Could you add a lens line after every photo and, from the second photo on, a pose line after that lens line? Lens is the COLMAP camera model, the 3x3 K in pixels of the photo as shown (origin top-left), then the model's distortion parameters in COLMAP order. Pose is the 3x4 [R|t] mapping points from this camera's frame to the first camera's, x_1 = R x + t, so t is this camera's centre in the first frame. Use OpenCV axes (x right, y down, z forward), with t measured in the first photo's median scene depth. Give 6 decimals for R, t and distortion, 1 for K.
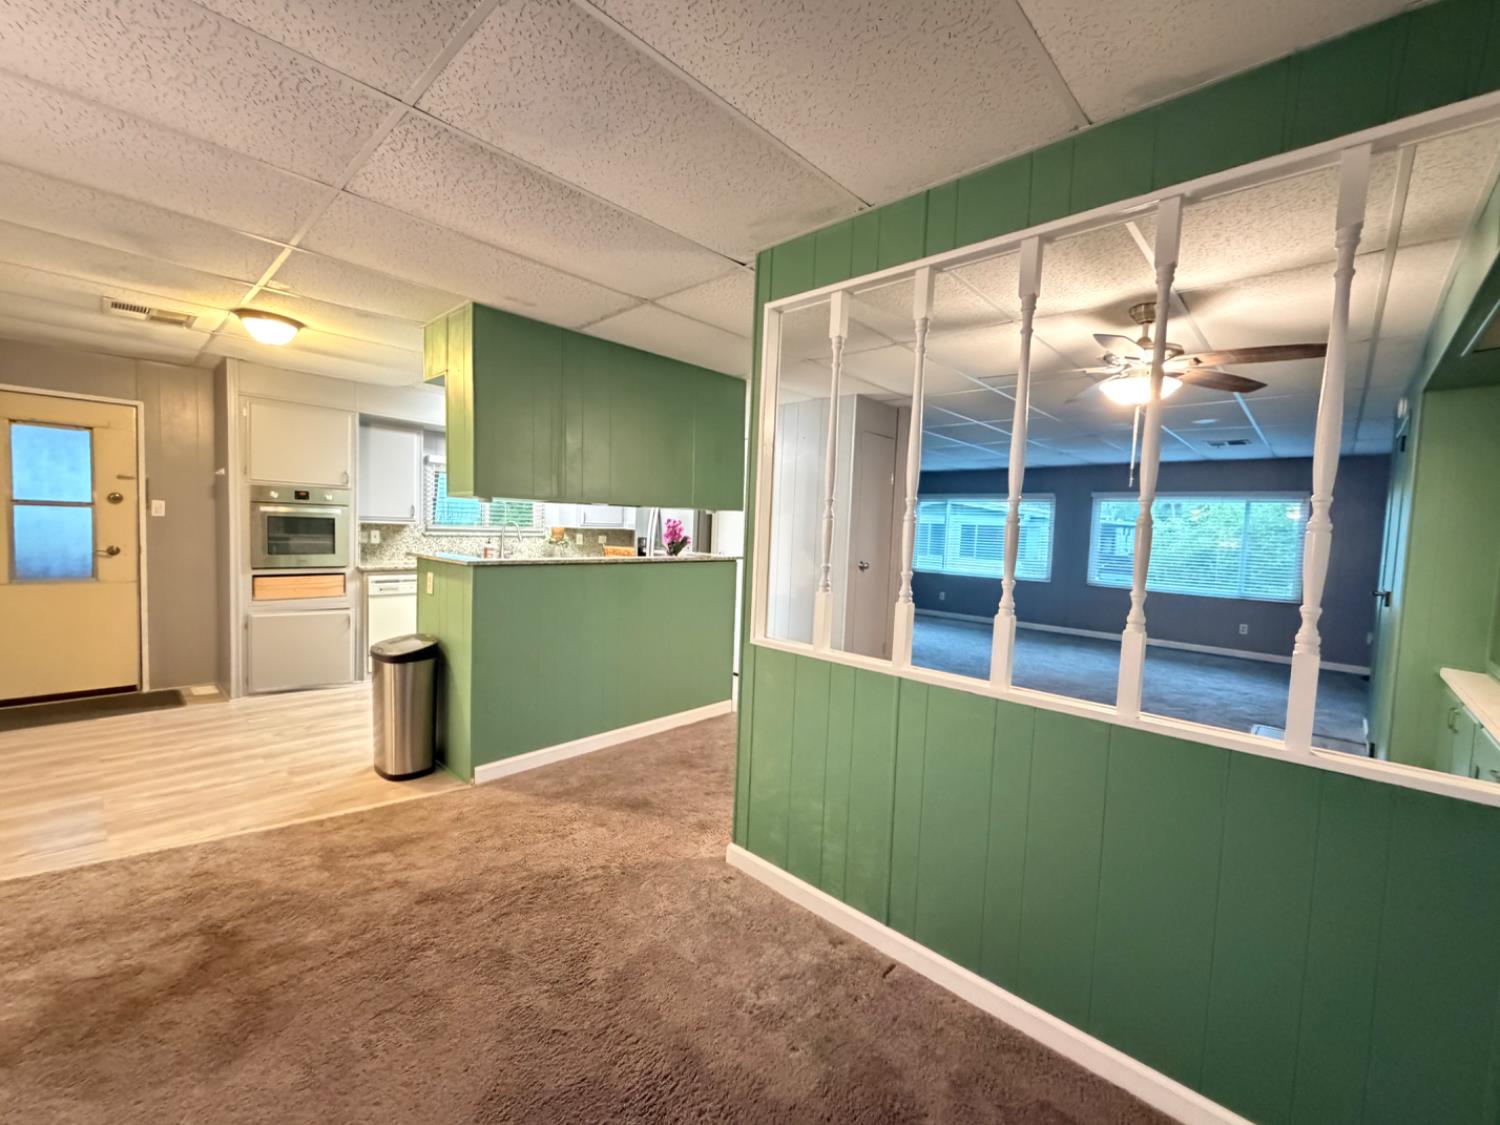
lens RADIAL K [[614.7, 0, 750.0], [0, 614.7, 562.5], [0, 0, 1]] dist [-0.000468, -0.000005]
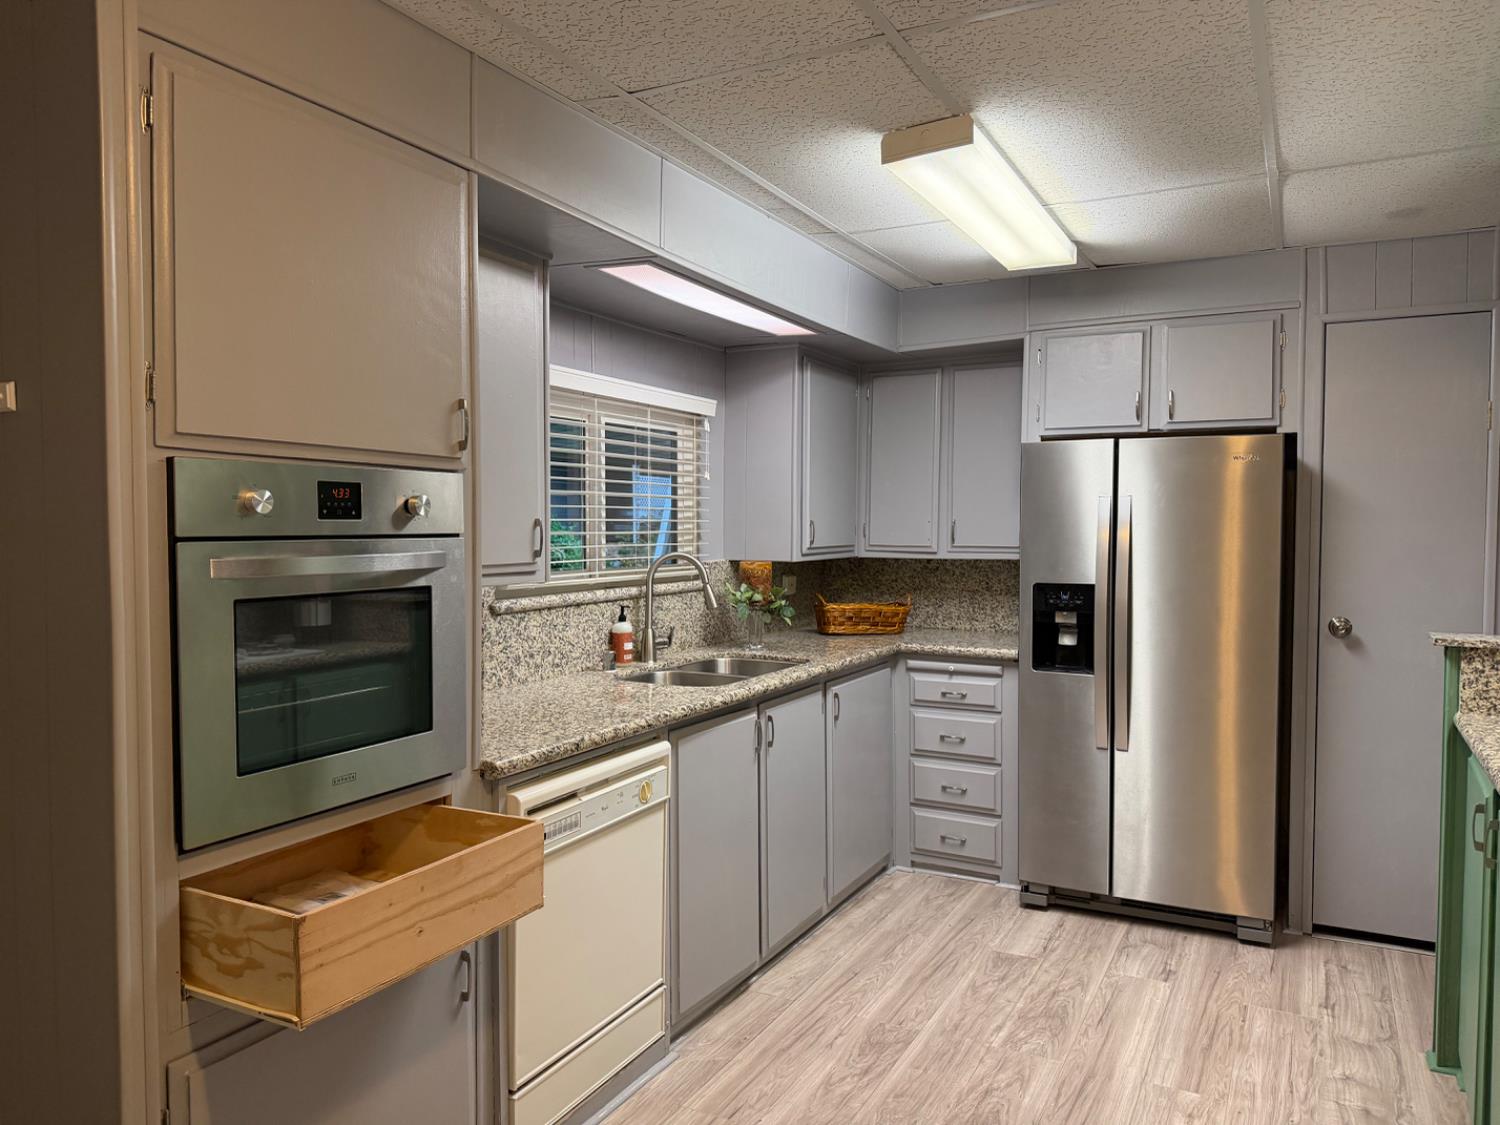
lens RADIAL K [[1039.4, 0, 750.0], [0, 1039.4, 562.5], [0, 0, 1]] dist [0.078695, -0.121624]
pose [[0.969558, -0.038869, 0.241757, -0.777577], [0.042822, 0.999021, -0.011117, -0.085161], [-0.241089, 0.021131, 0.970273, 0.661723]]
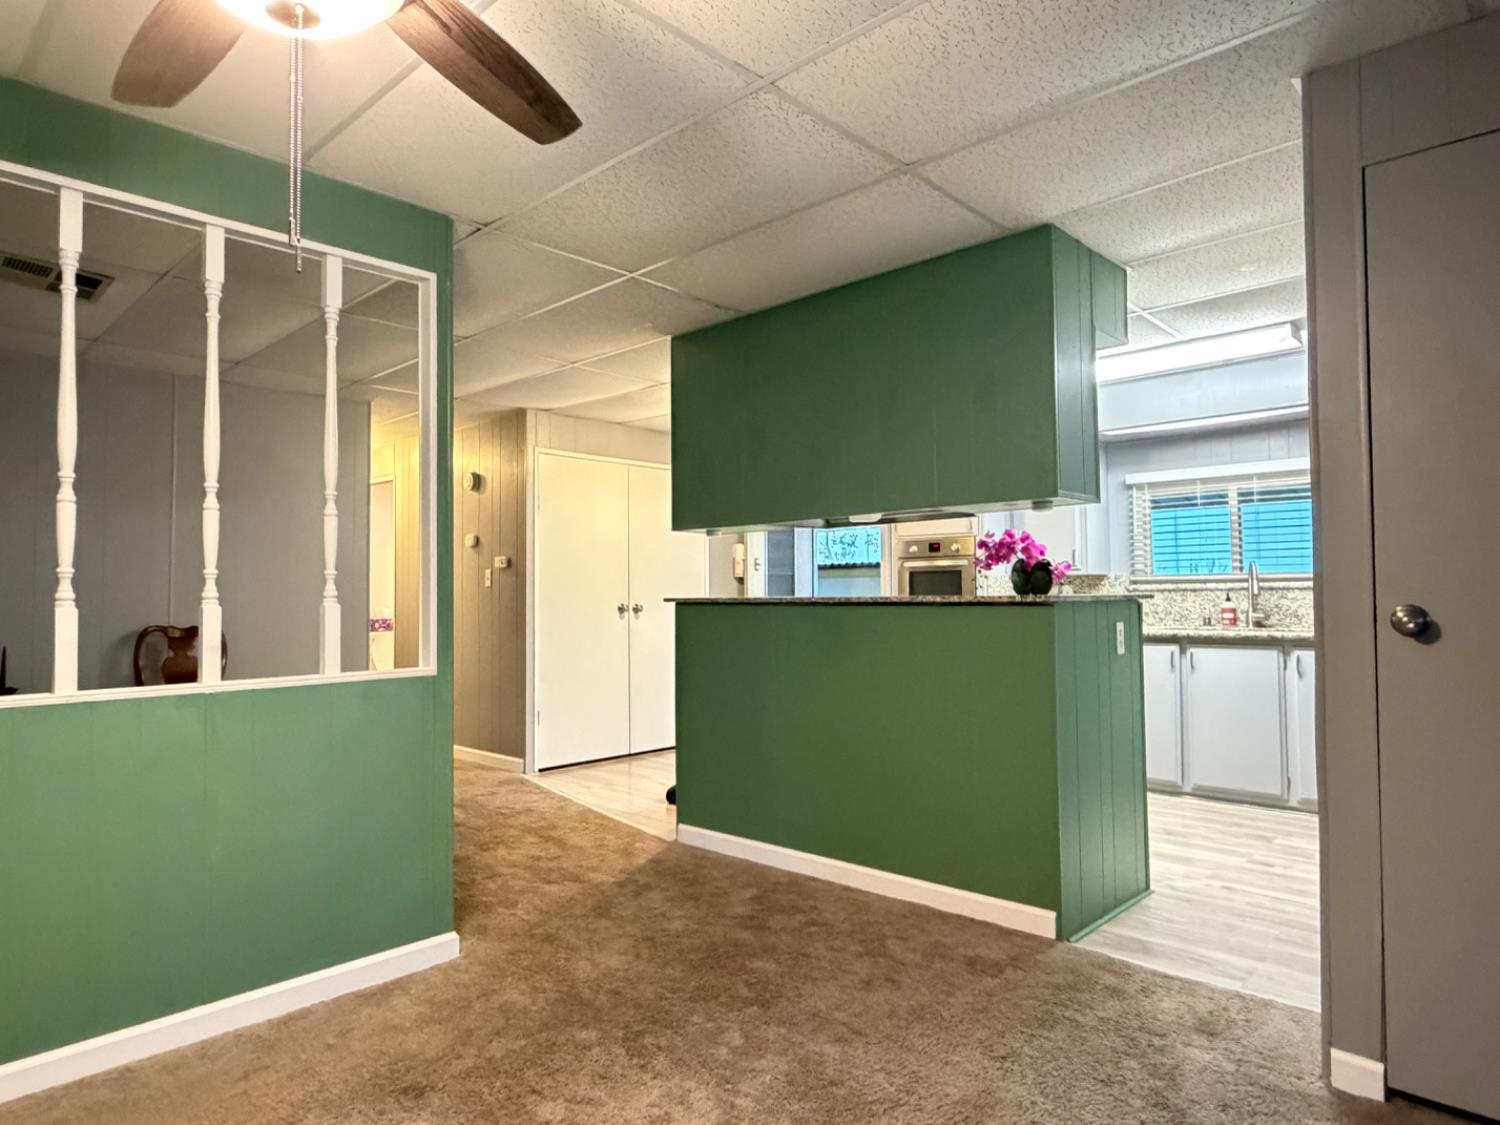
lens RADIAL K [[913.3, 0, 750.0], [0, 913.3, 562.5], [0, 0, 1]] dist [0.001730, -0.001277]
pose [[-0.008208, -0.070881, -0.997451, 0.733293], [-0.051123, 0.996210, -0.070372, 0.027324], [0.998659, 0.050415, -0.011800, 0.857229]]
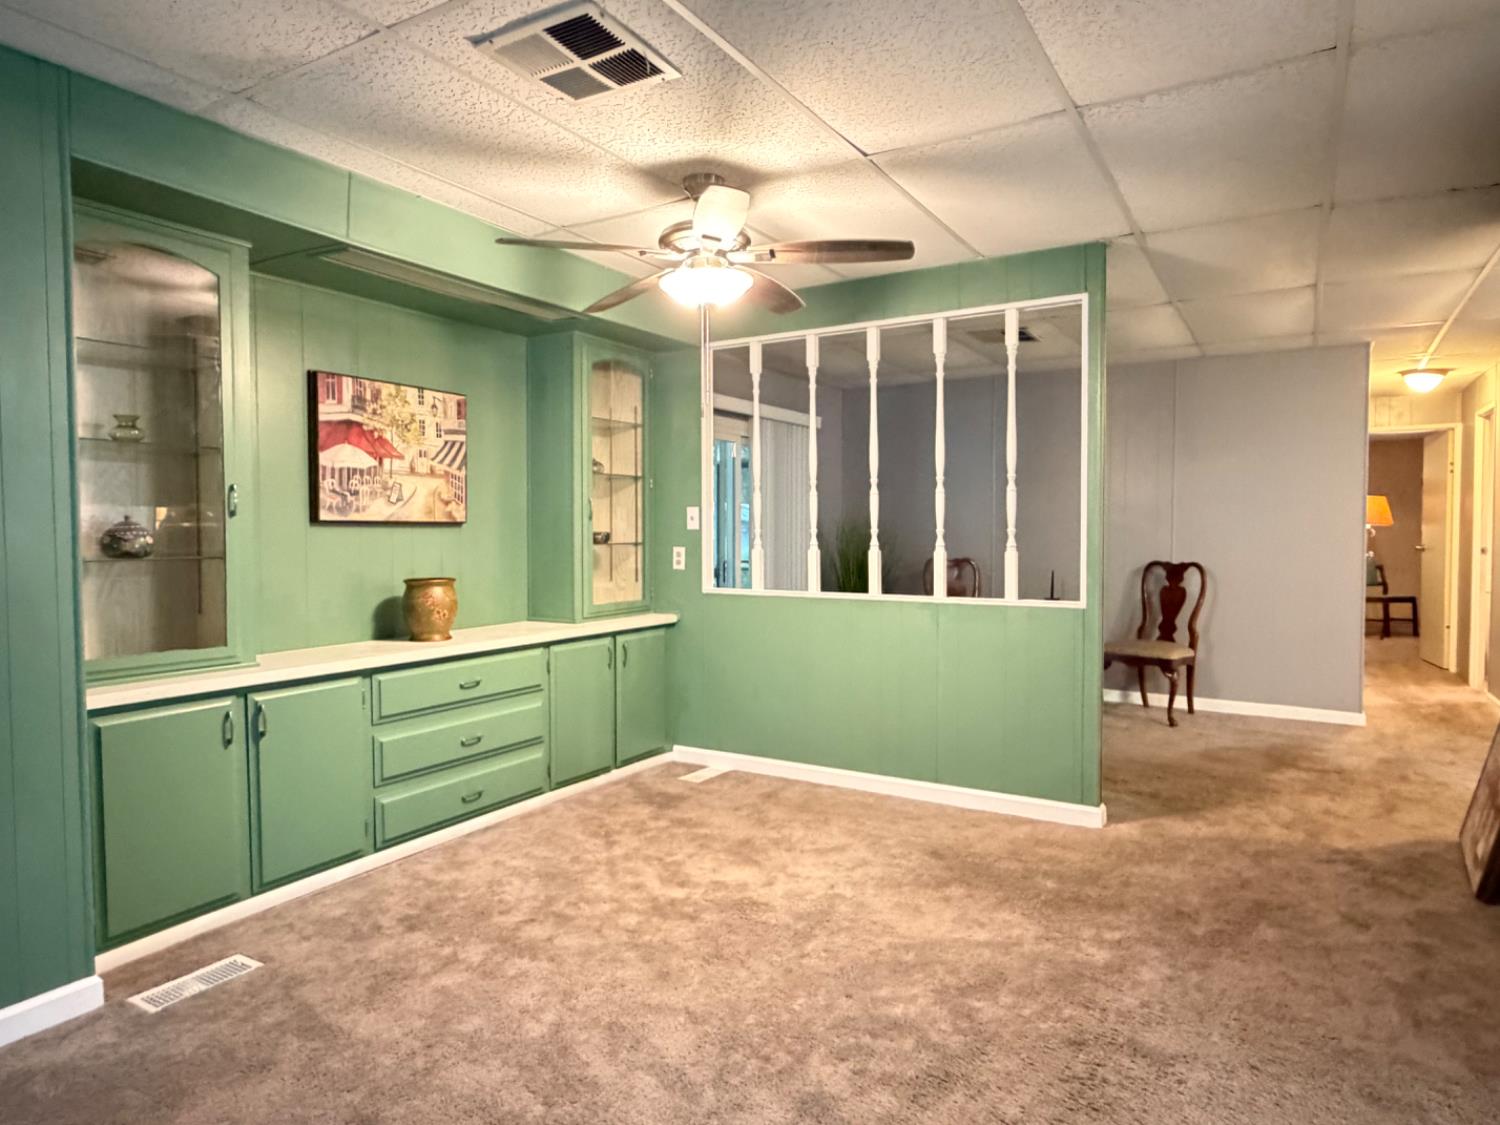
lens RADIAL K [[913.3, 0, 750.0], [0, 913.3, 562.5], [0, 0, 1]] dist [0.001730, -0.001277]
pose [[-0.976296, -0.032986, -0.213913, 0.549772], [-0.052754, 0.994778, 0.087367, -0.031483], [0.209914, 0.096581, -0.972938, 1.433578]]
